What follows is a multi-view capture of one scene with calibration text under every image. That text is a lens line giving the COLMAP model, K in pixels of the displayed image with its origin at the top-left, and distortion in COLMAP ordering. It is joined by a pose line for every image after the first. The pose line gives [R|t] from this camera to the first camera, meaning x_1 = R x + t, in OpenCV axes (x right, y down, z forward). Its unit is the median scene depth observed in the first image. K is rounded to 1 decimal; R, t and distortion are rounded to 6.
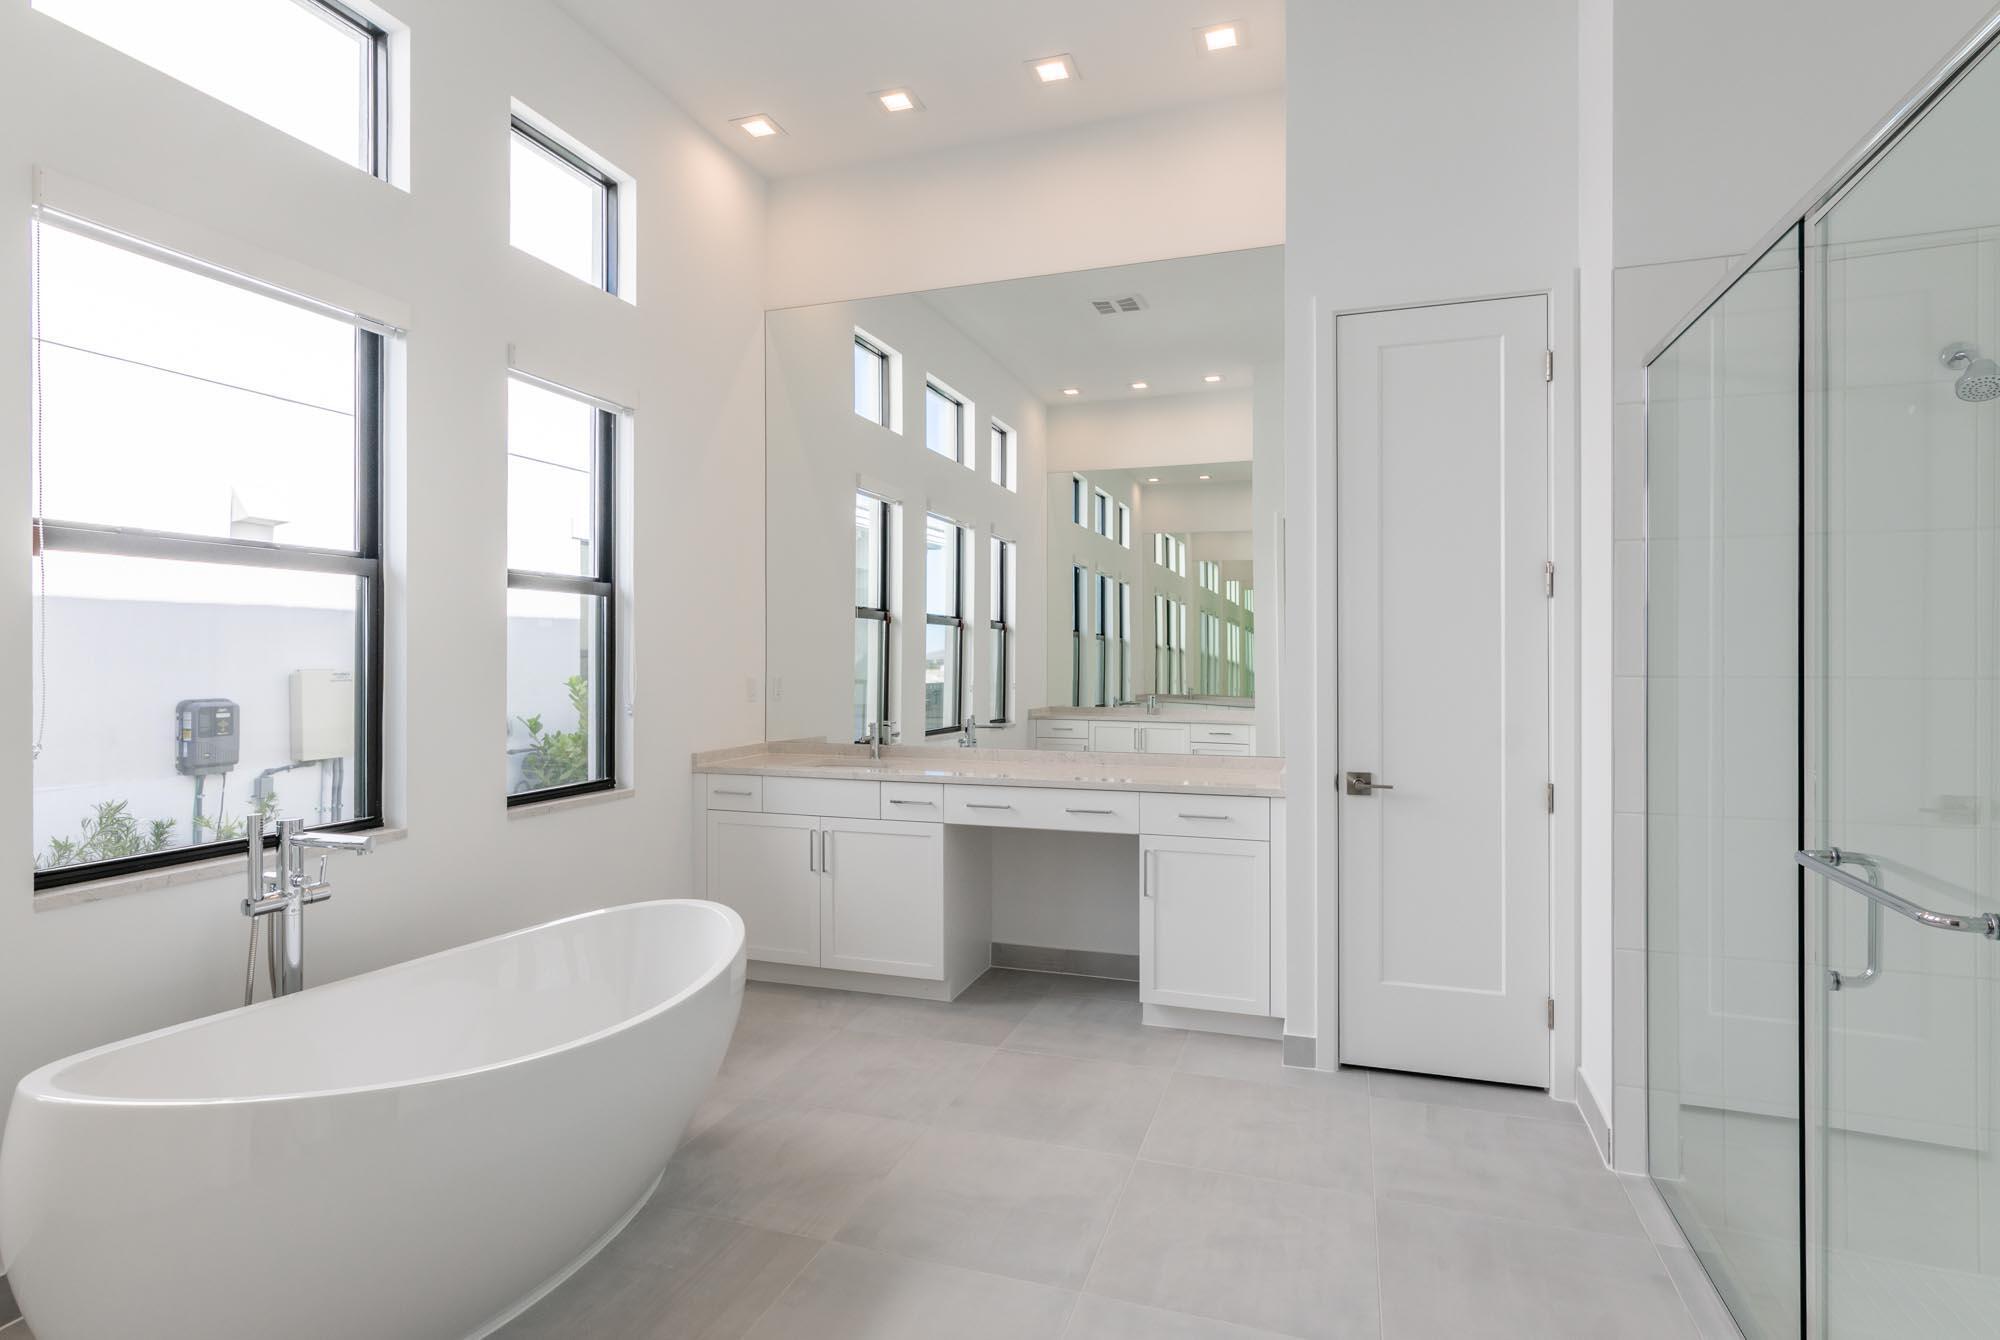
lens RADIAL K [[1035.0, 0, 1004.5], [0, 1035.0, 661.4], [0, 0, 1]] dist [0.016307, 0.001236]
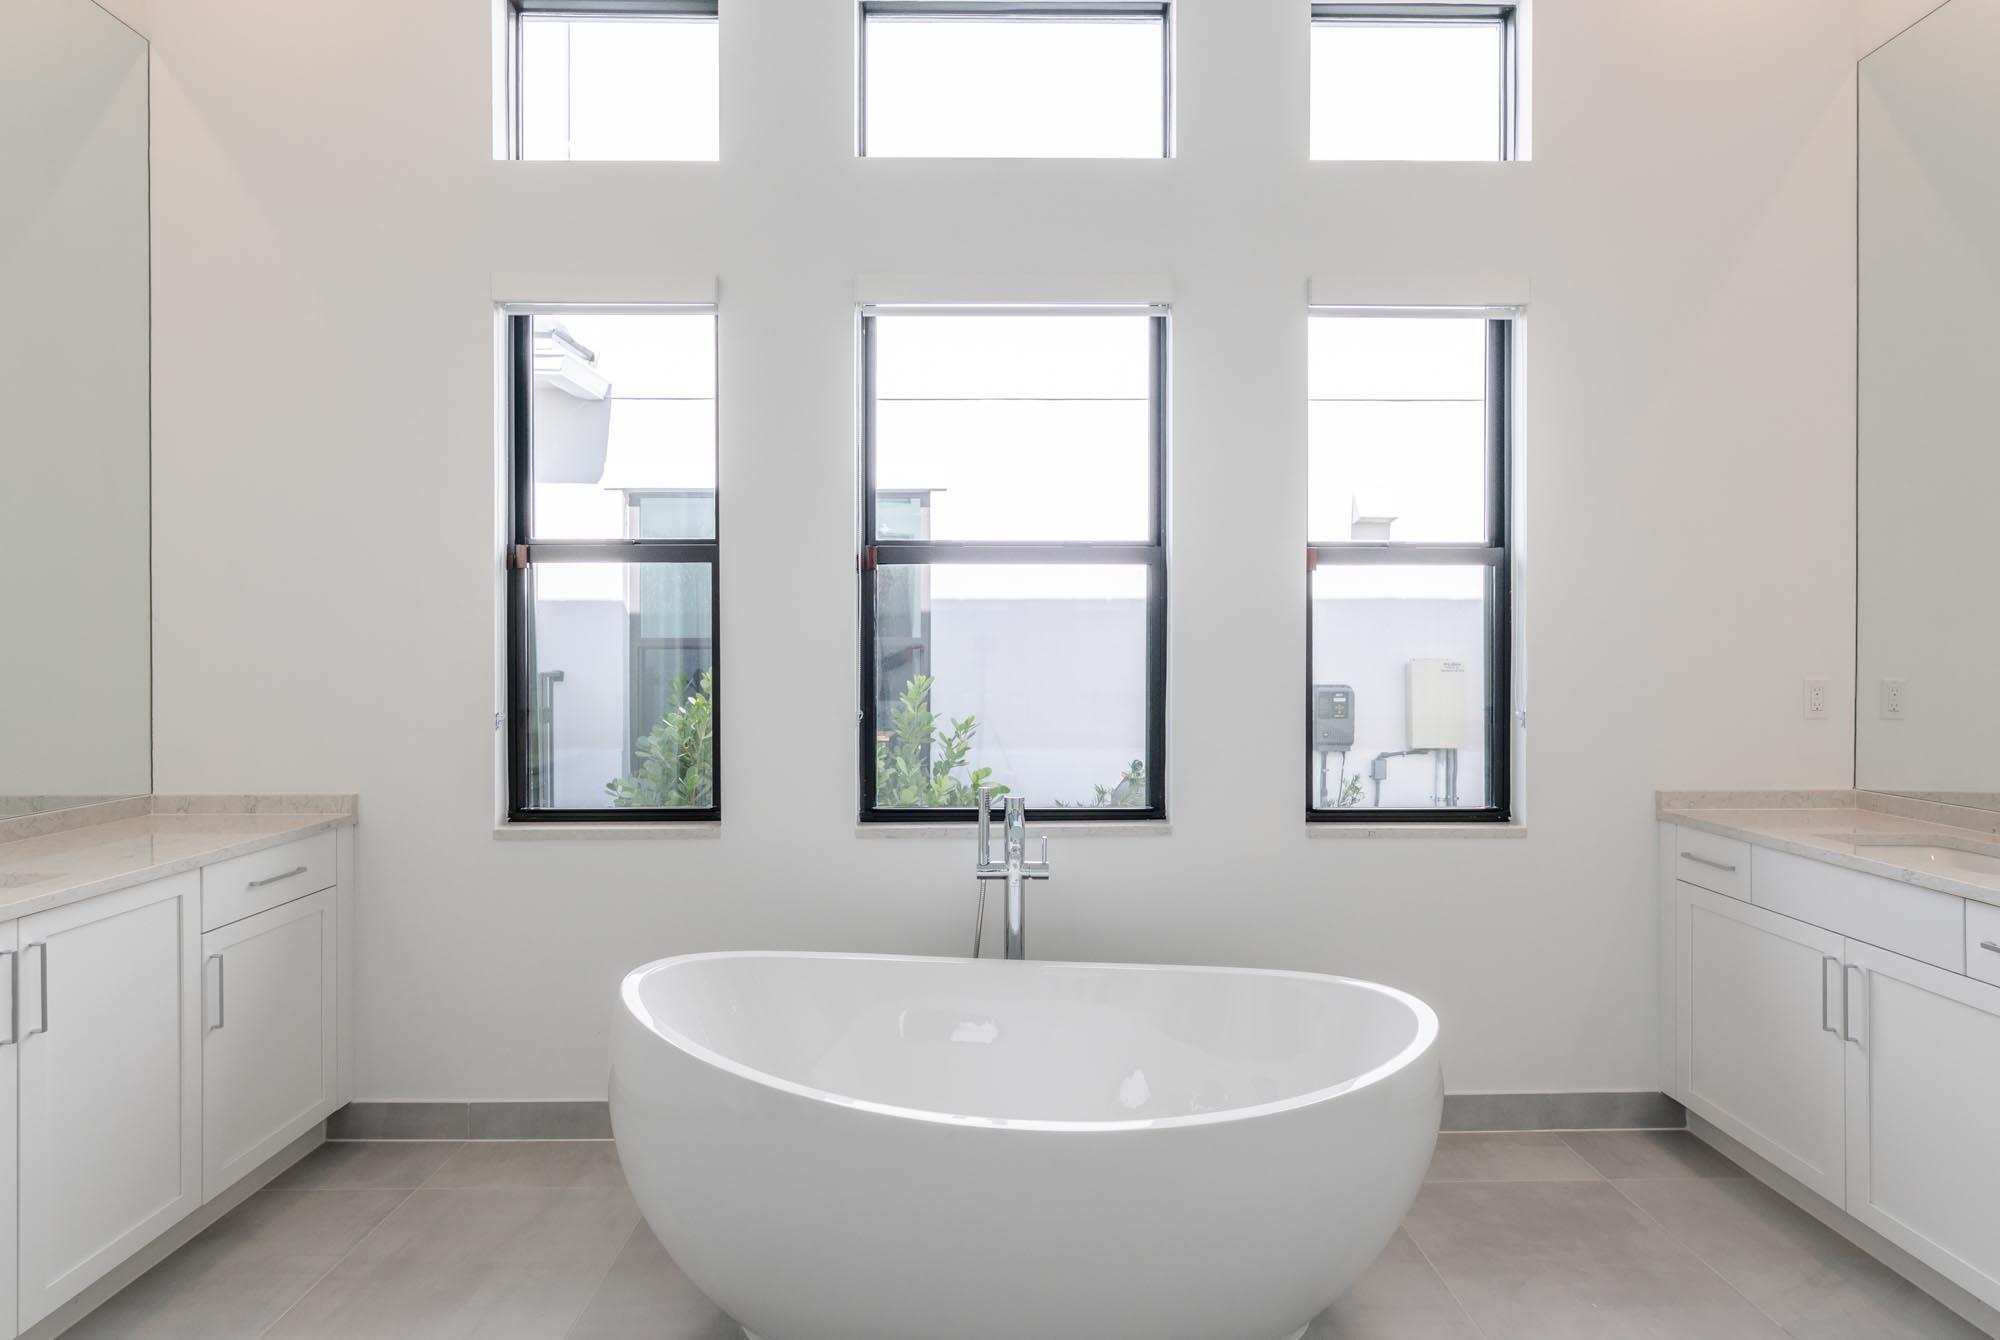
lens RADIAL K [[988.1, 0, 997.5], [0, 988.1, 656.1], [0, 0, 1]] dist [0.001549, -0.000442]
pose [[0.337893, 0.007507, -0.941155, 0.154581], [-0.005937, 0.999965, 0.005844, 0.000955], [0.941166, 0.003613, 0.337926, 0.385150]]
